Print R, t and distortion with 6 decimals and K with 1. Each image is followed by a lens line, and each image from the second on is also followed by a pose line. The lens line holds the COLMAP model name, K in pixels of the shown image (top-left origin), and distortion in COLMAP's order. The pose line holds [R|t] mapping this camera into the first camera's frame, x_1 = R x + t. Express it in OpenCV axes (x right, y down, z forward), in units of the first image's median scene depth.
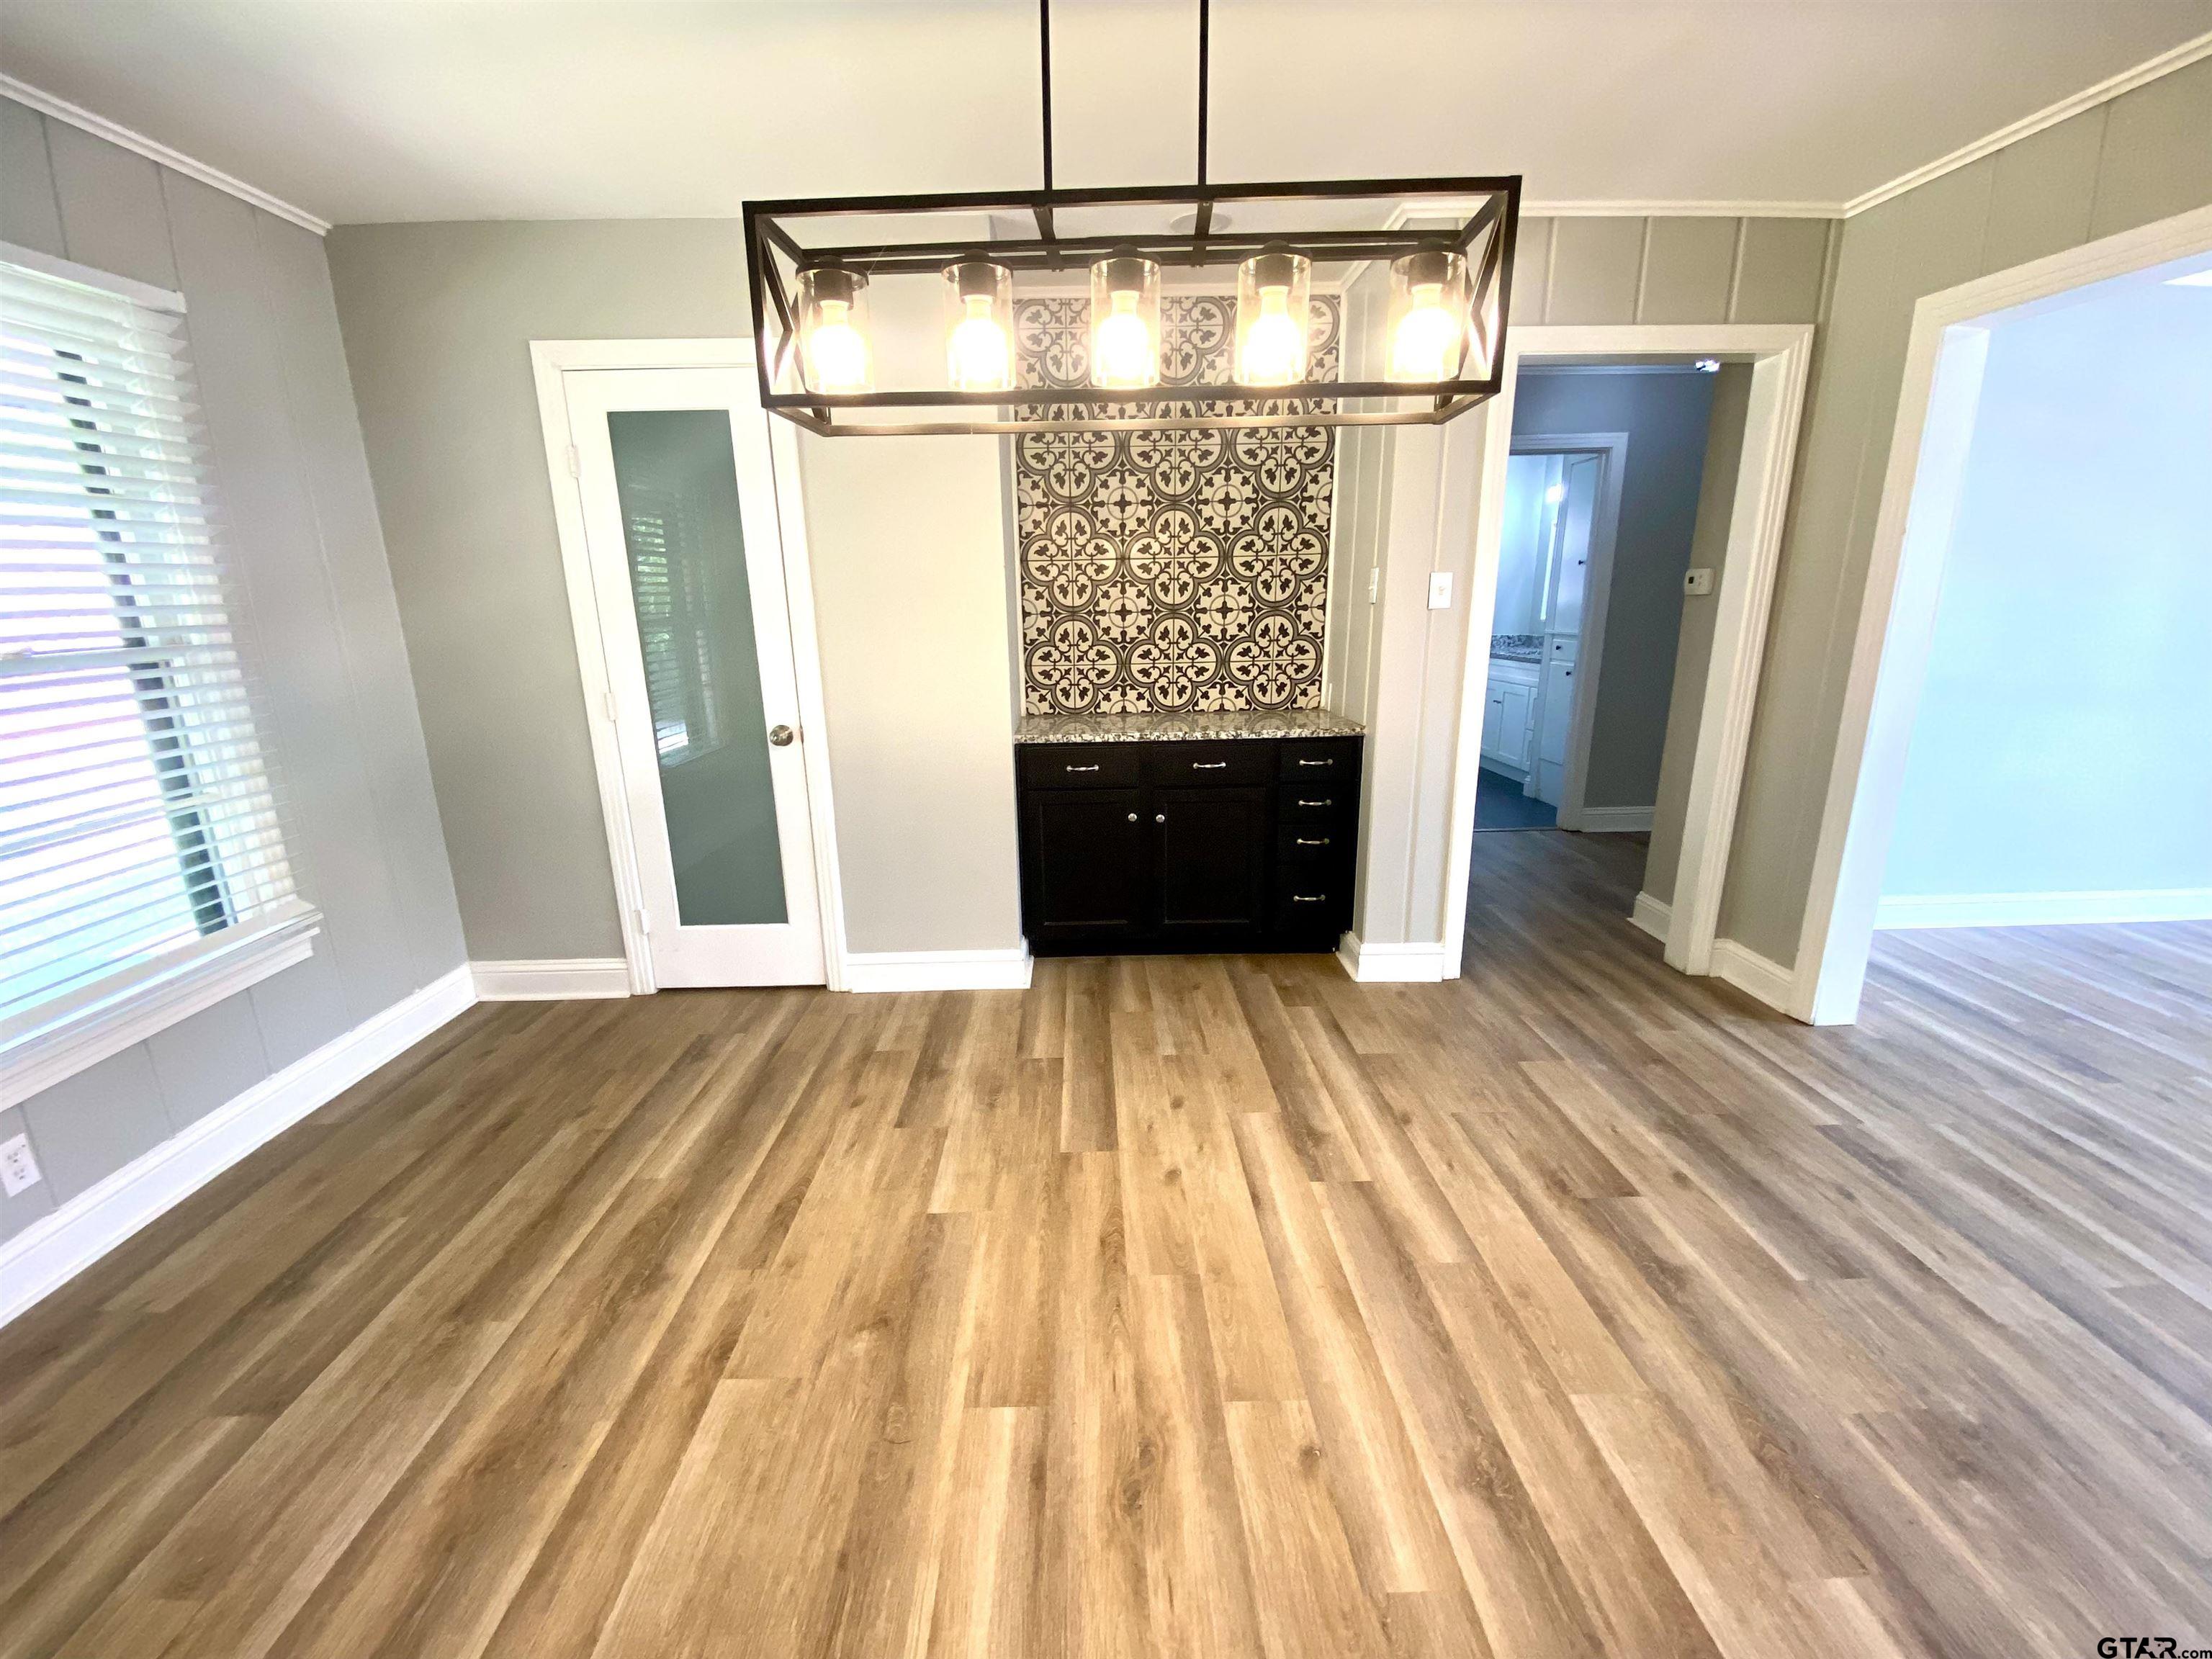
lens RADIAL K [[890.2, 0, 1109.4], [0, 890.2, 814.5], [0, 0, 1]] dist [-0.007807, -0.004204]
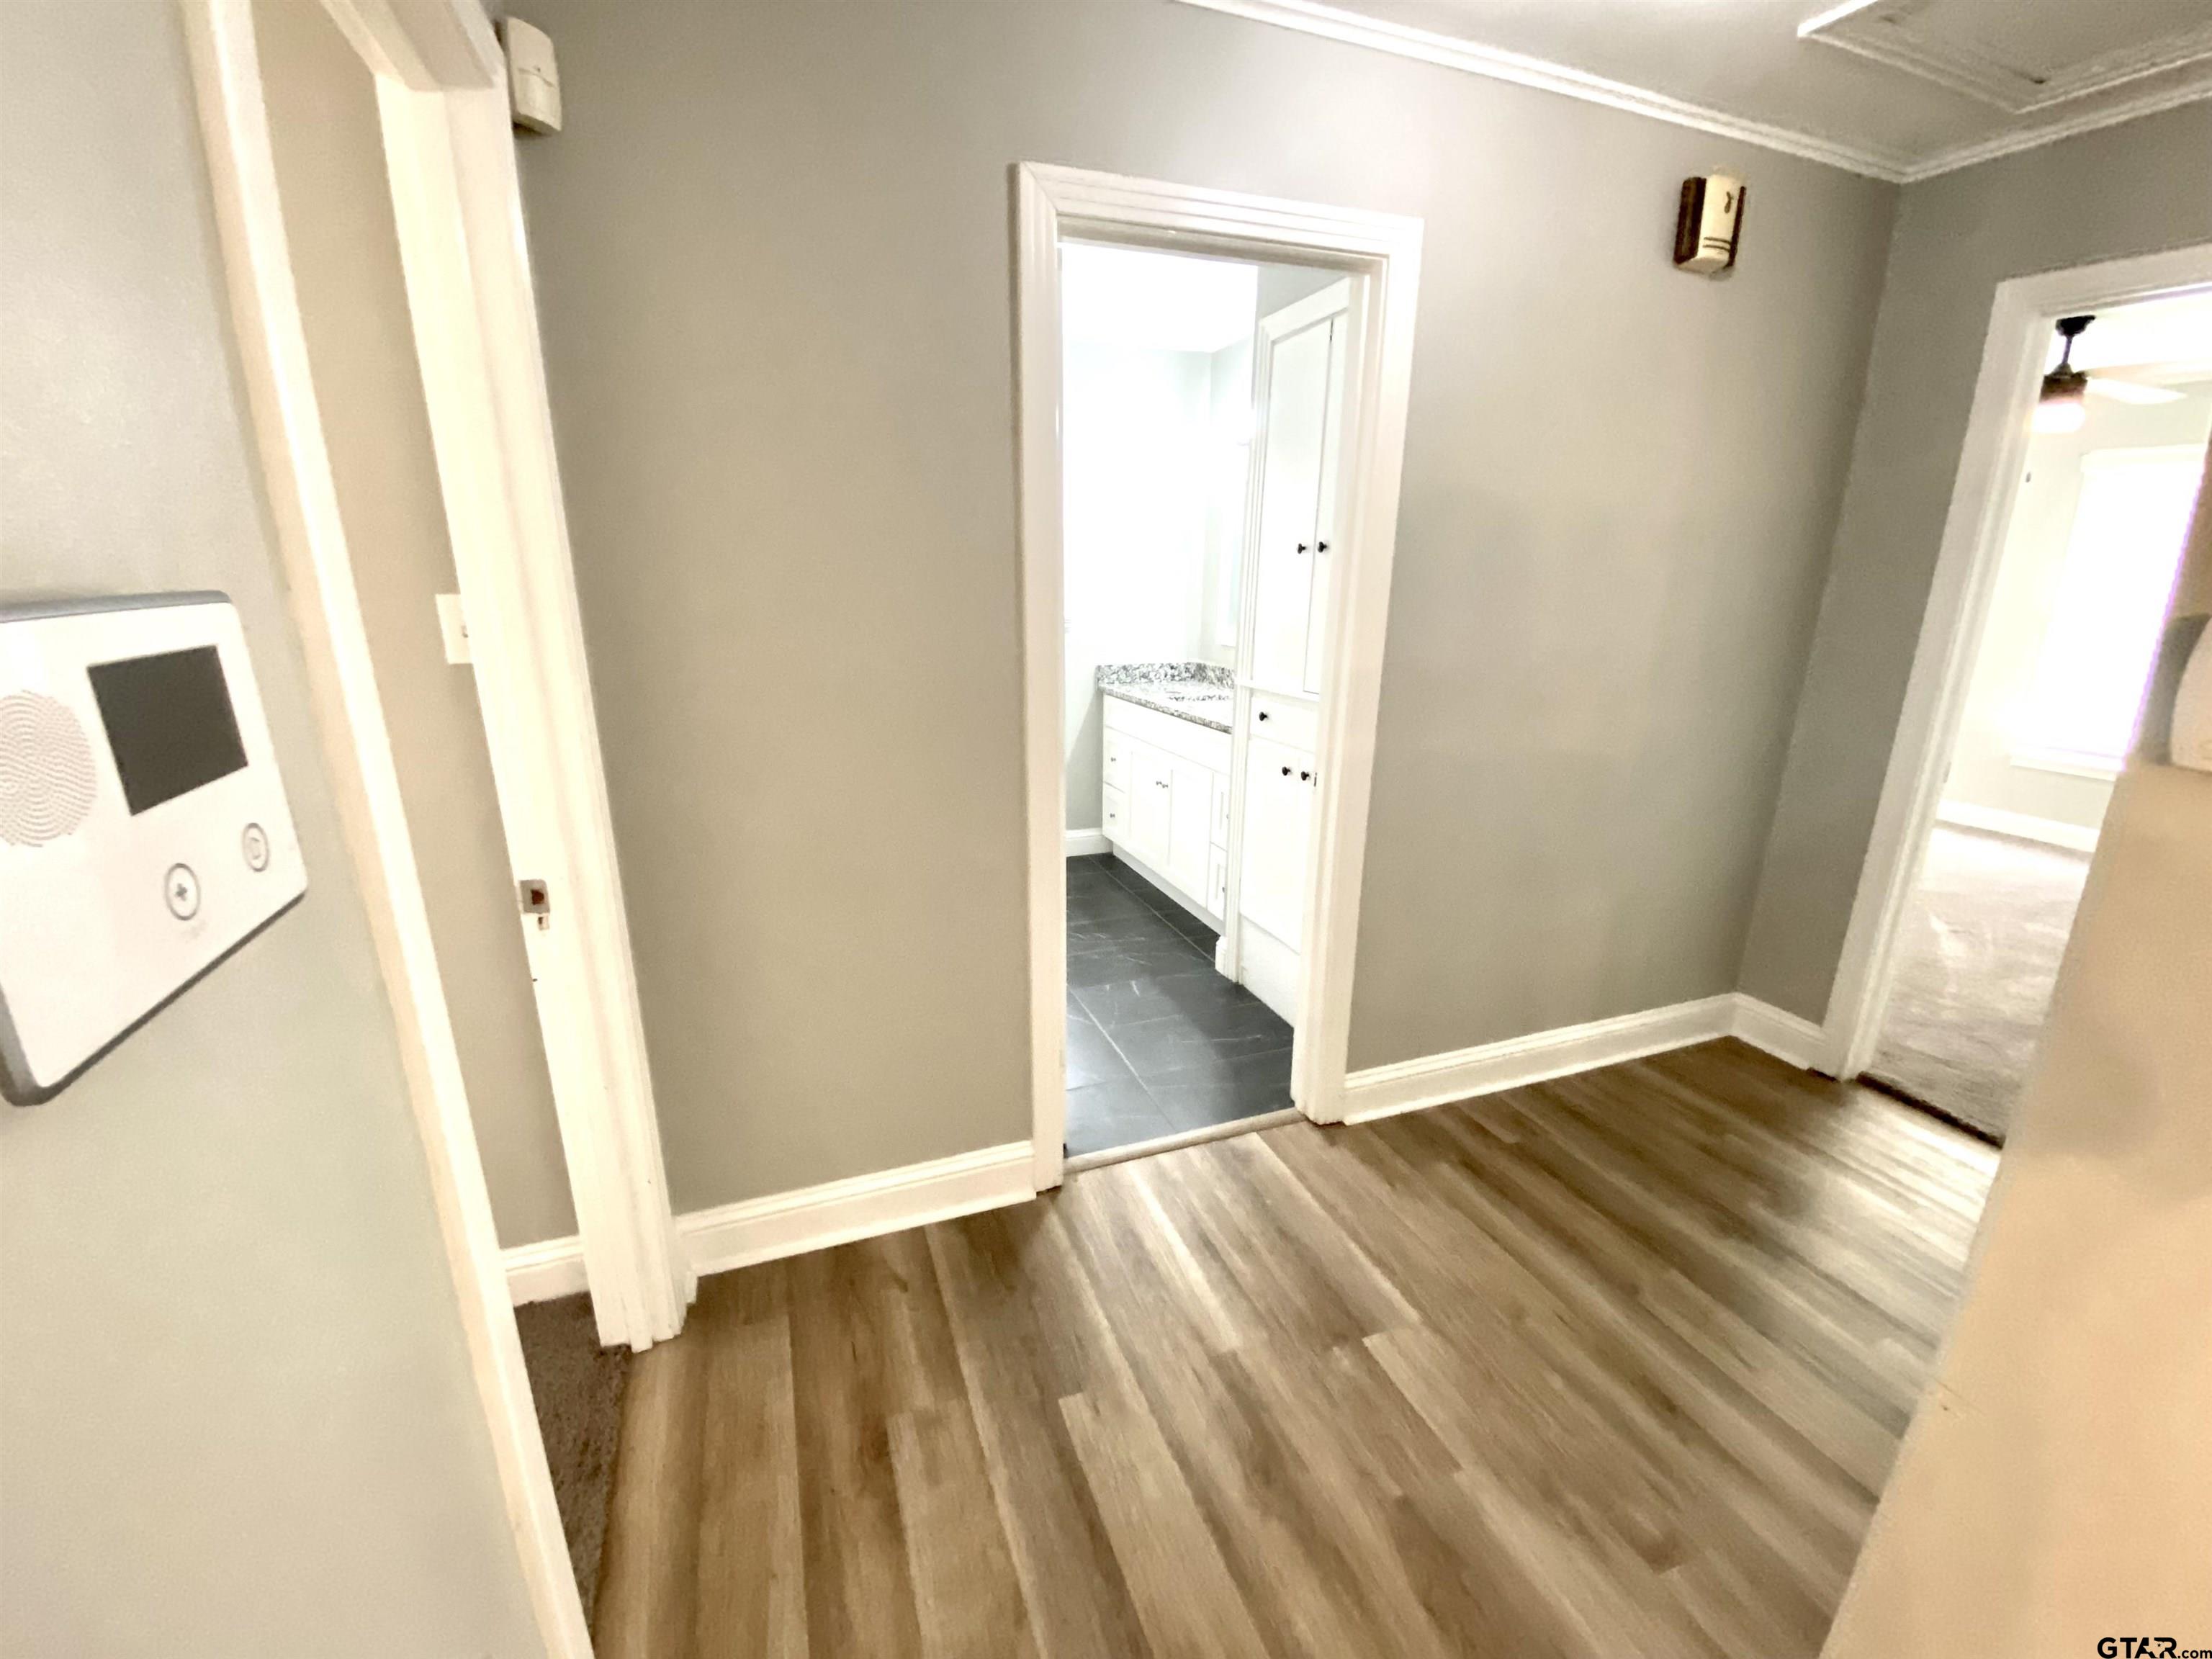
lens RADIAL K [[890.2, 0, 1097.4], [0, 890.2, 824.1], [0, 0, 1]] dist [-0.007807, -0.004204]
pose [[0.941803, -0.075897, 0.327484, 0.250681], [0.068331, 0.997064, 0.034568, -0.155211], [-0.329146, -0.010180, 0.944224, 0.564231]]
